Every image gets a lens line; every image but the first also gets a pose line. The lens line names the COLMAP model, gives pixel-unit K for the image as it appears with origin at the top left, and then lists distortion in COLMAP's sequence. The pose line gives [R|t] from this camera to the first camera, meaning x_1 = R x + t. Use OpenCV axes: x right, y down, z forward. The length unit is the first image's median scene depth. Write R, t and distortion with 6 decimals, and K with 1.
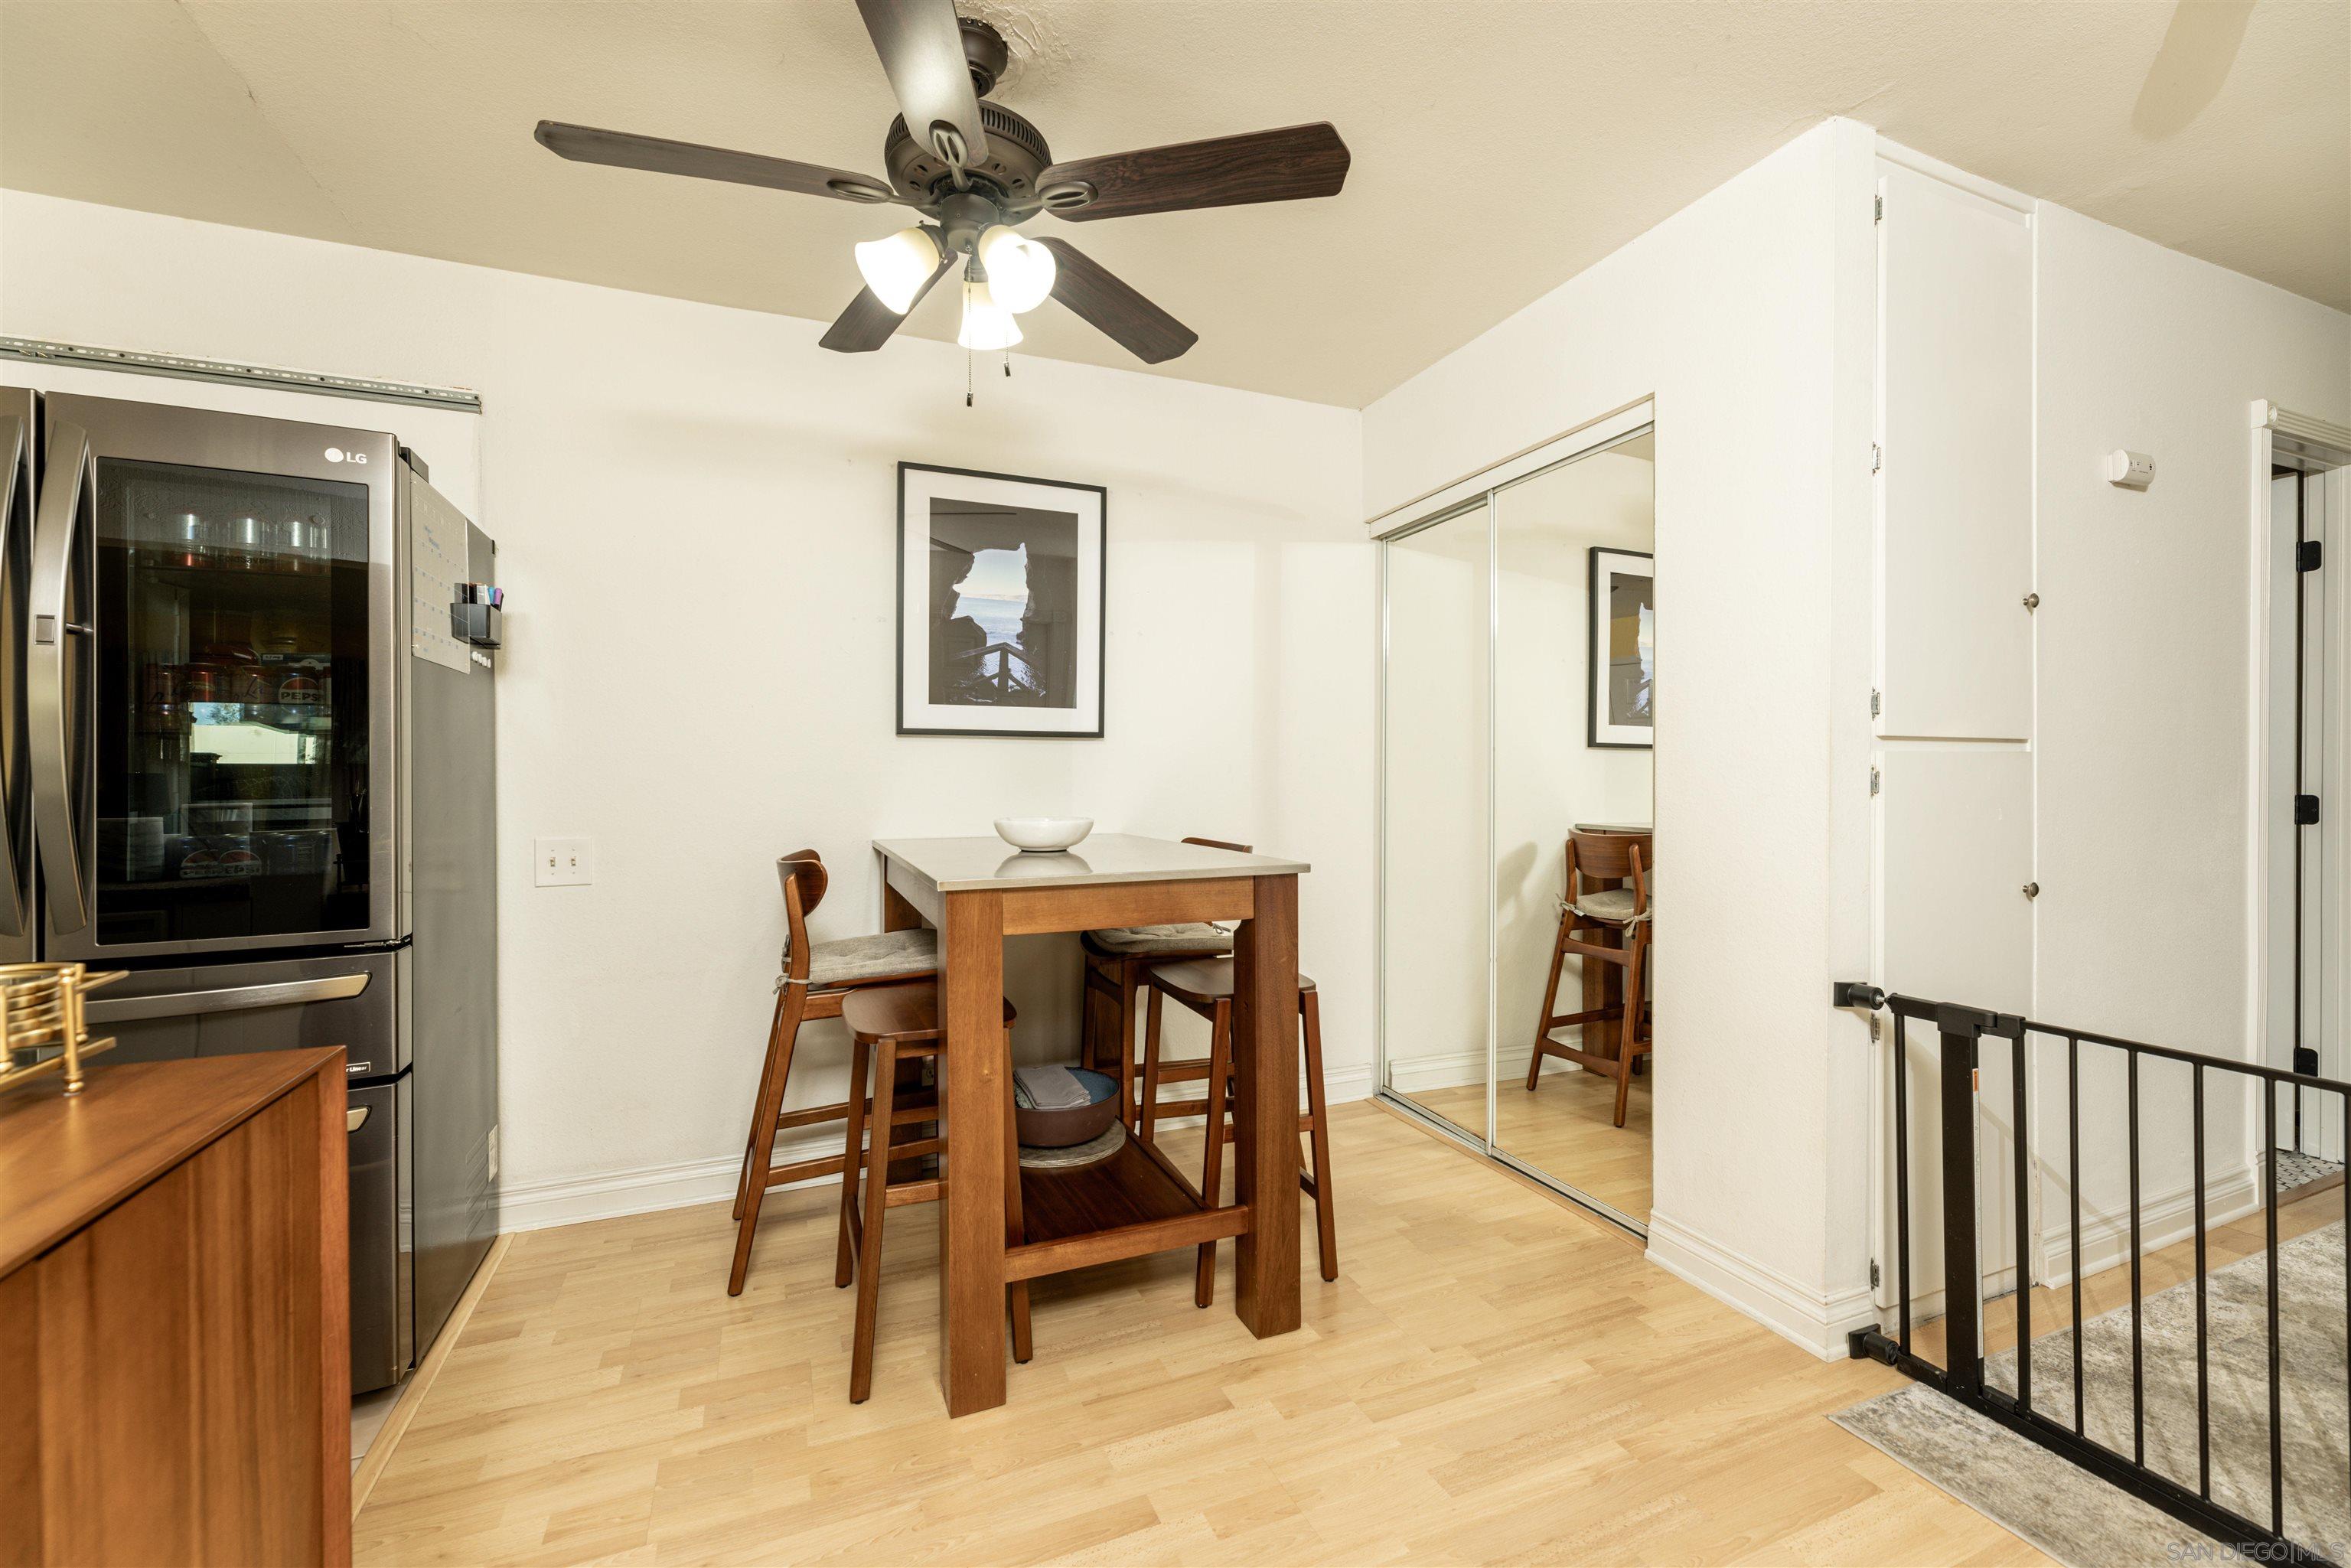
lens RADIAL K [[953.5, 0, 1174.2], [0, 953.5, 775.0], [0, 0, 1]] dist [0.000260, -0.000155]
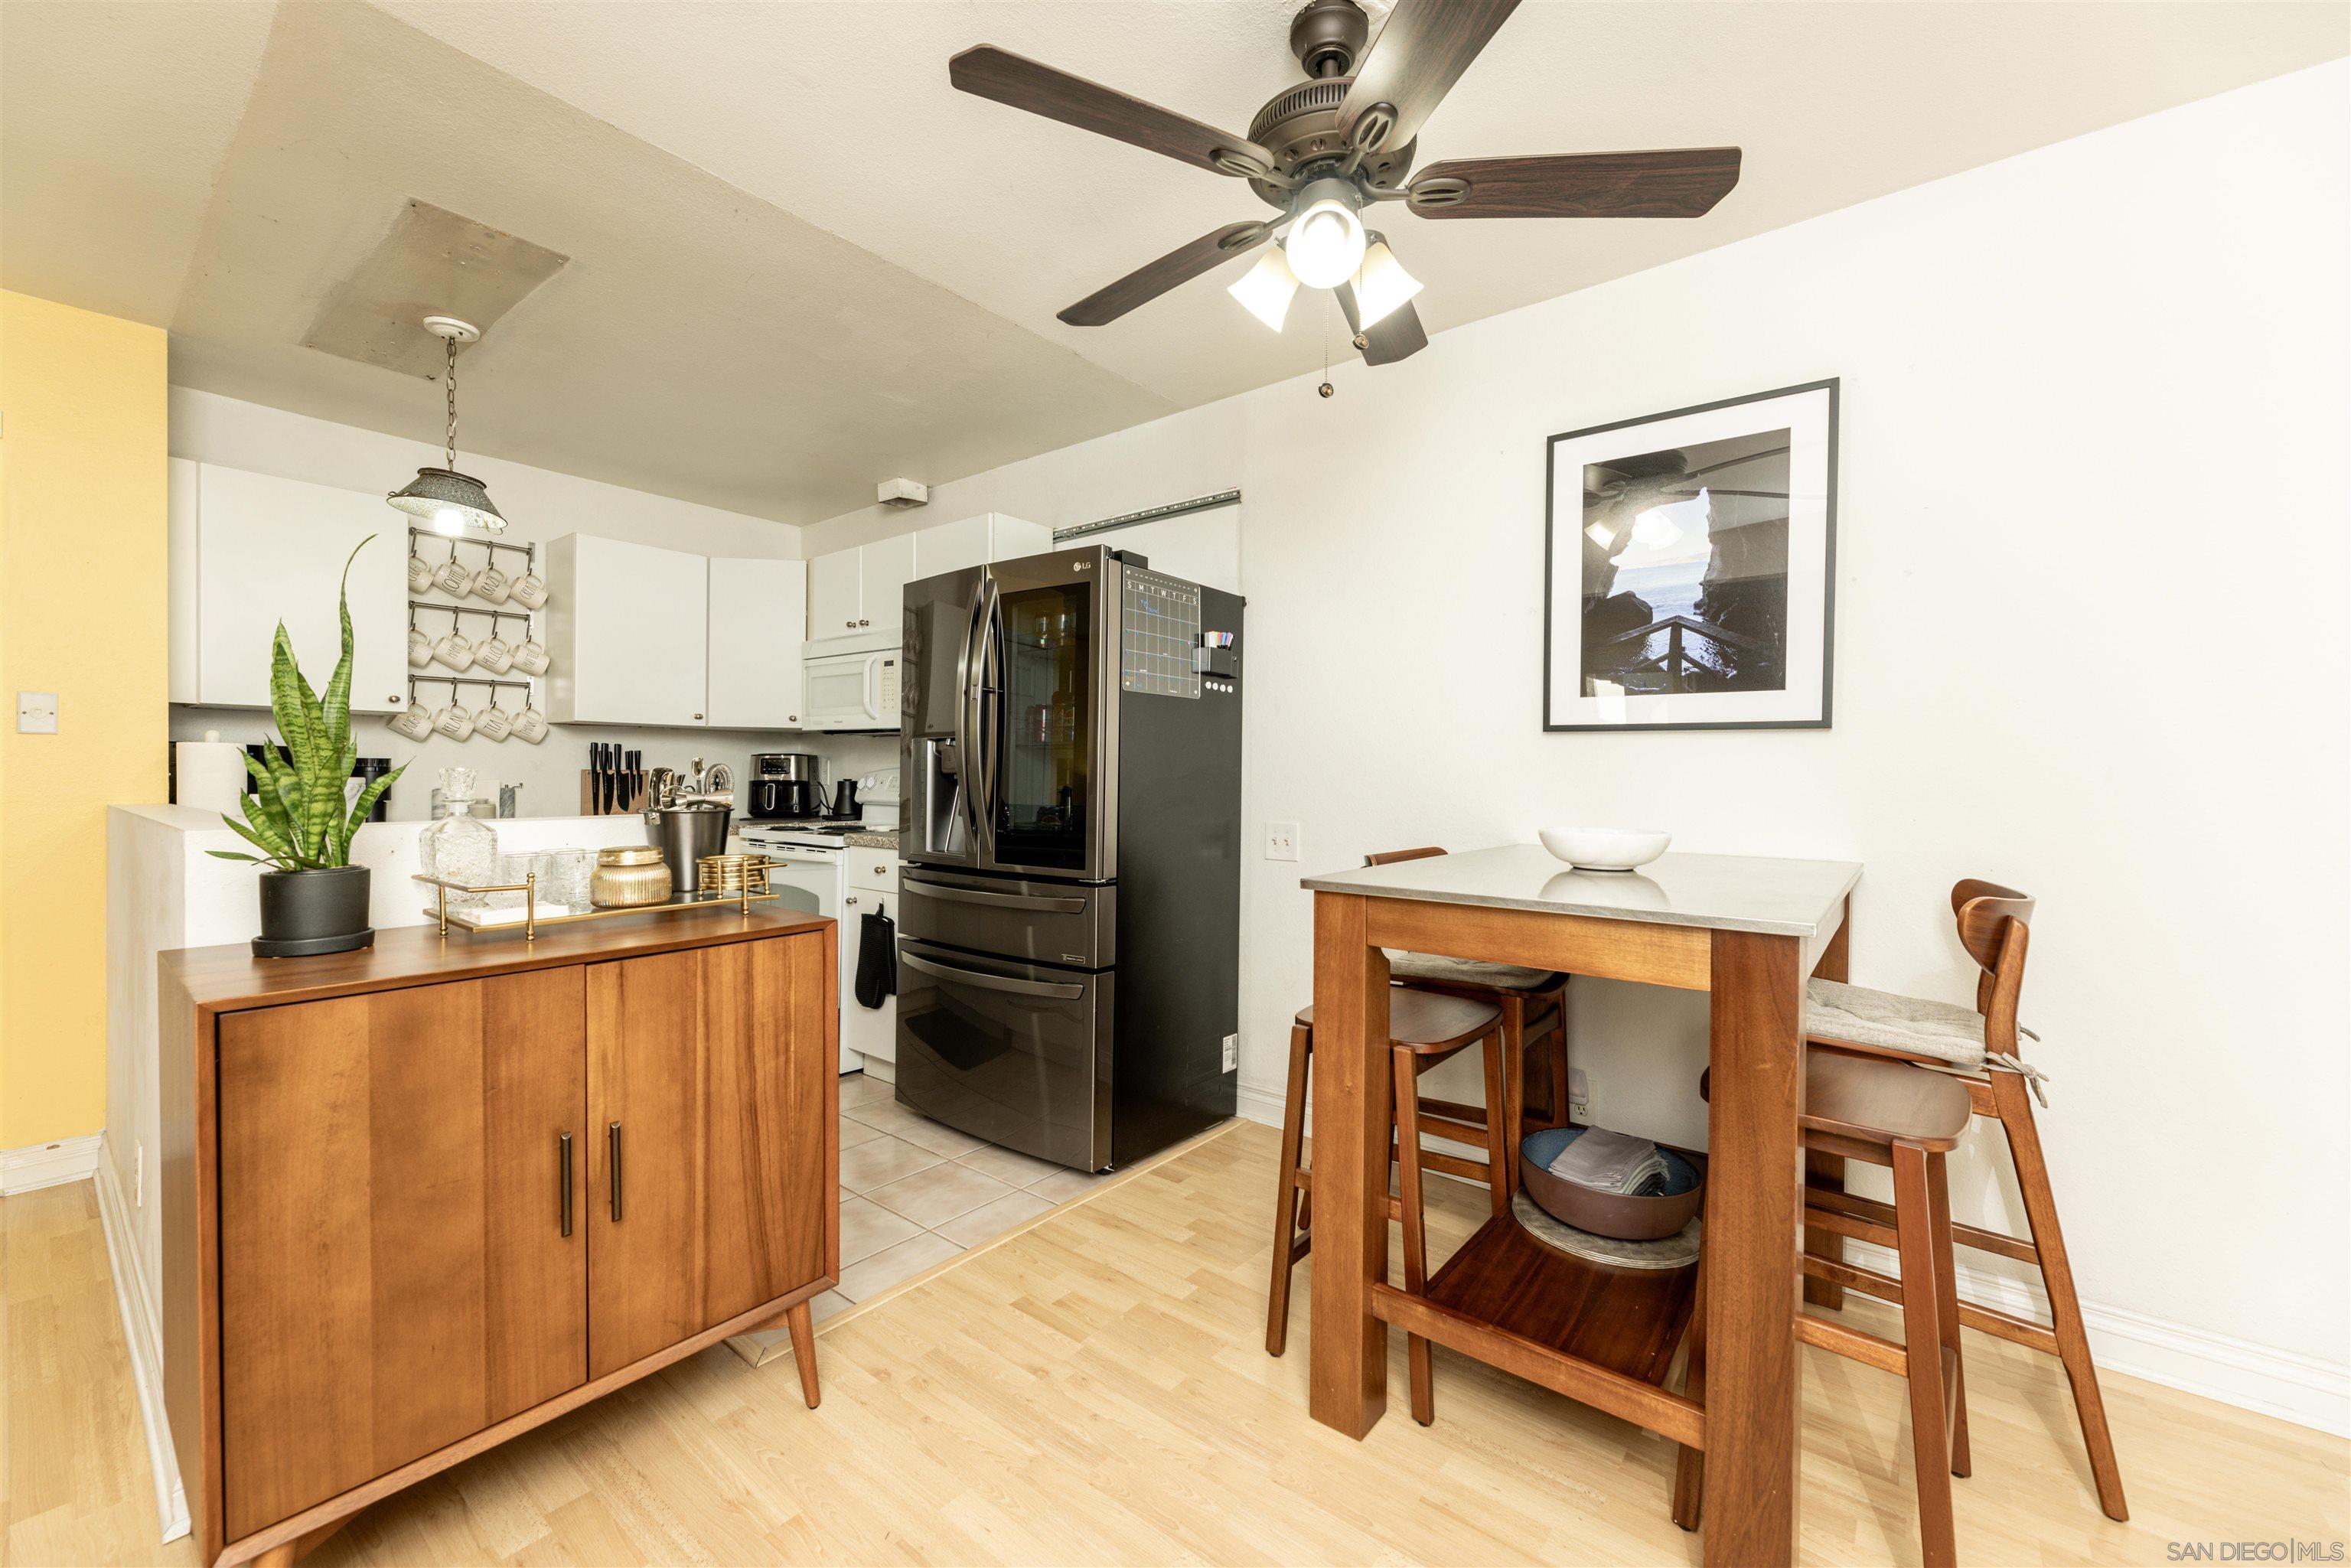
lens RADIAL K [[939.7, 0, 1166.3], [0, 939.7, 781.5], [0, 0, 1]] dist [0.002271, 0.000067]
pose [[0.478867, 0.015808, -0.877745, 0.331670], [-0.012416, 0.999860, 0.011234, -0.000586], [0.877800, 0.005519, 0.478996, 0.236039]]
